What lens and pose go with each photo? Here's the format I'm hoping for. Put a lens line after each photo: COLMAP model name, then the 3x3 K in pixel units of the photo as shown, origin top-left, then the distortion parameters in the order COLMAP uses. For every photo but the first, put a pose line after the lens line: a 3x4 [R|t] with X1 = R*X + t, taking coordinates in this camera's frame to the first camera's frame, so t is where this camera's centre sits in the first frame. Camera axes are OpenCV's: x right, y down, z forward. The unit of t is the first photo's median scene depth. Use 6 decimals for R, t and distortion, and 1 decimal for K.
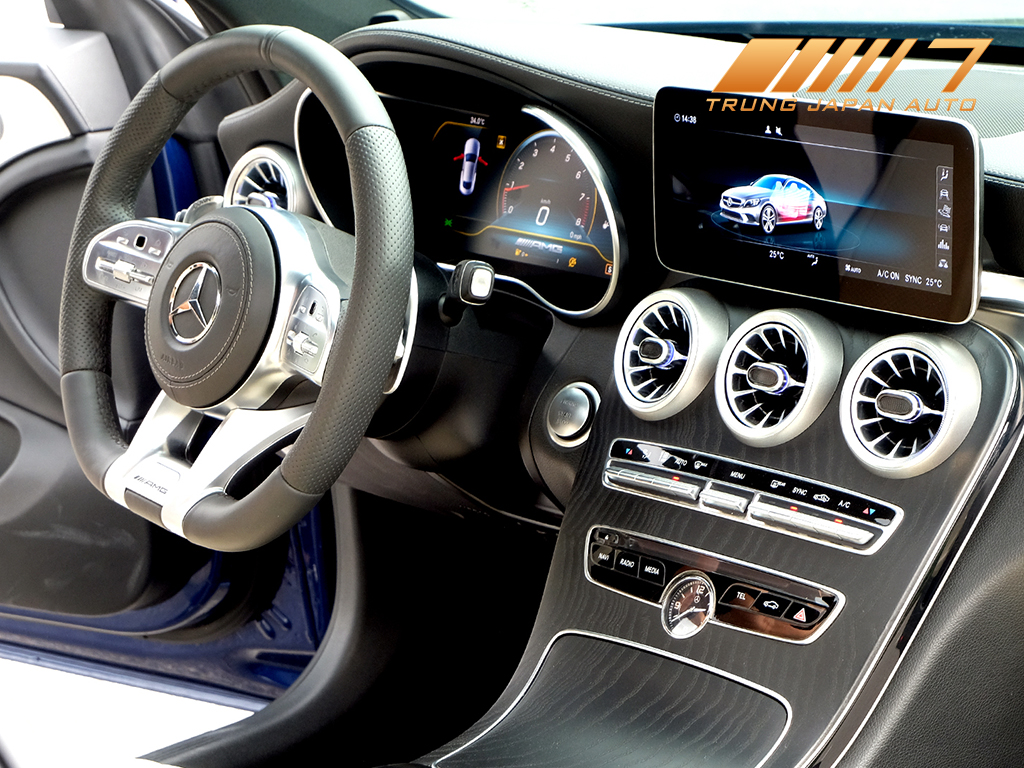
lens RADIAL K [[2647.5, 0, 512.0], [0, 2647.5, 384.0], [0, 0, 1]] dist [-0.031166, -0.364911]
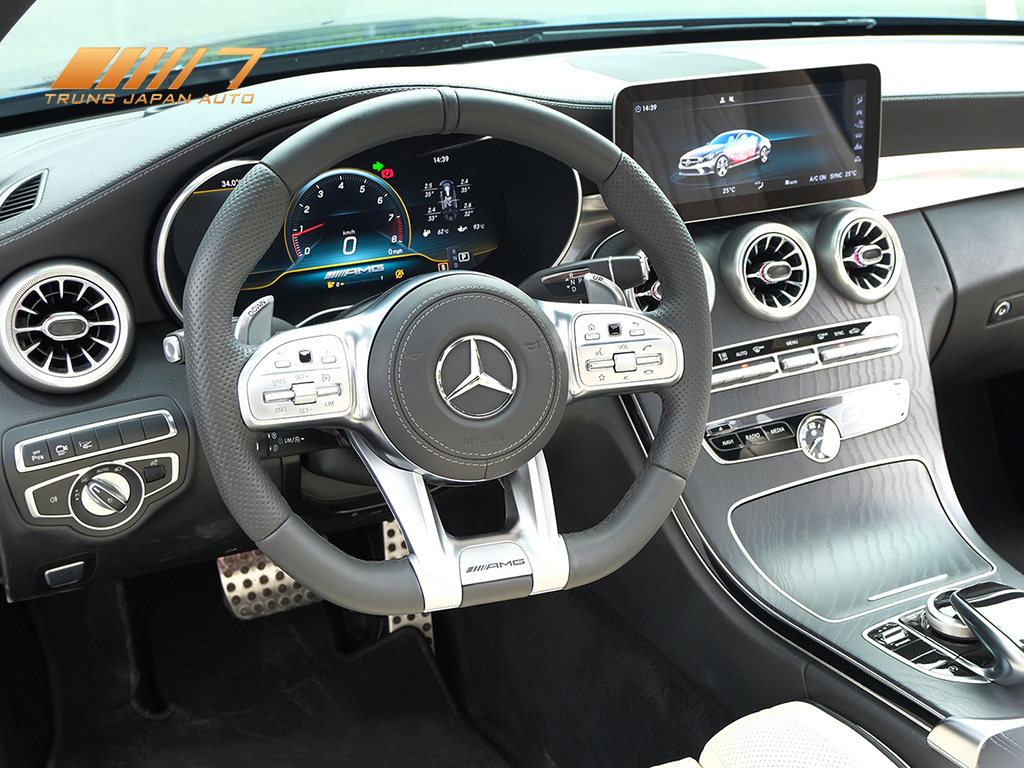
lens RADIAL K [[1513.3, 0, 512.0], [0, 1513.3, 384.0], [0, 0, 1]] dist [0.012875, -0.042729]
pose [[0.240929, -0.301423, 0.922549, -0.687095], [0.246493, 0.938386, 0.242225, -0.173355], [-0.938720, 0.169042, 0.300383, 0.886459]]
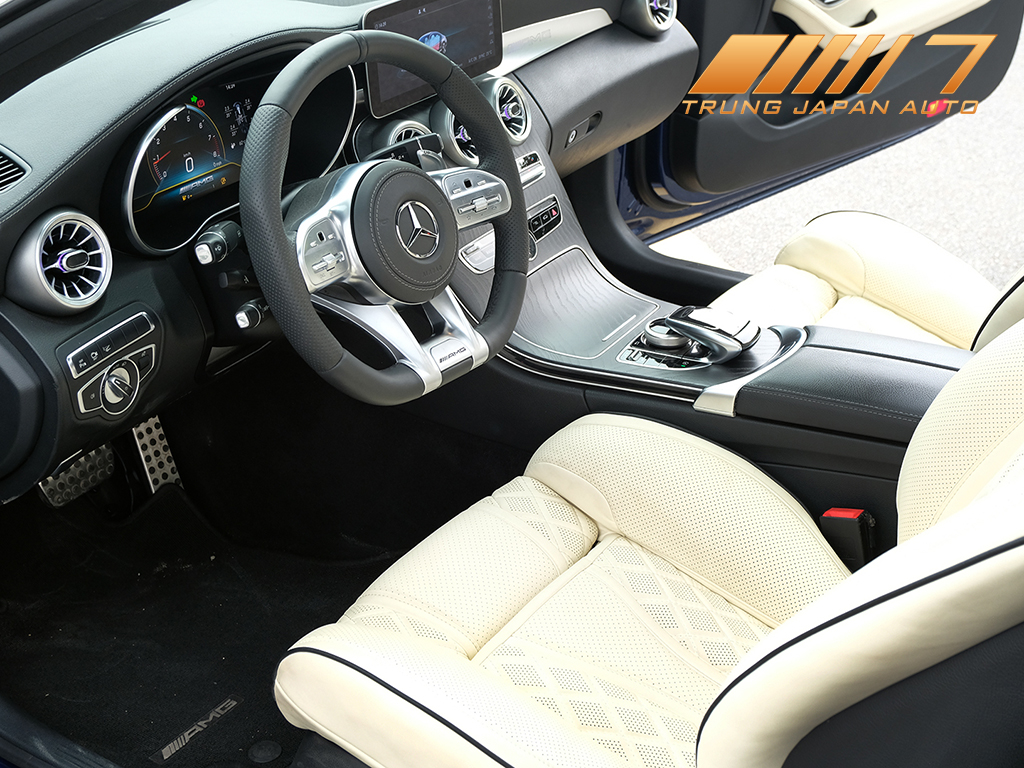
lens RADIAL K [[1513.3, 0, 512.0], [0, 1513.3, 384.0], [0, 0, 1]] dist [0.012875, -0.042729]
pose [[-0.288193, -0.370509, 0.882988, -0.943600], [0.285468, 0.846939, 0.448555, -0.329039], [-0.914031, 0.381335, -0.138314, 1.177381]]
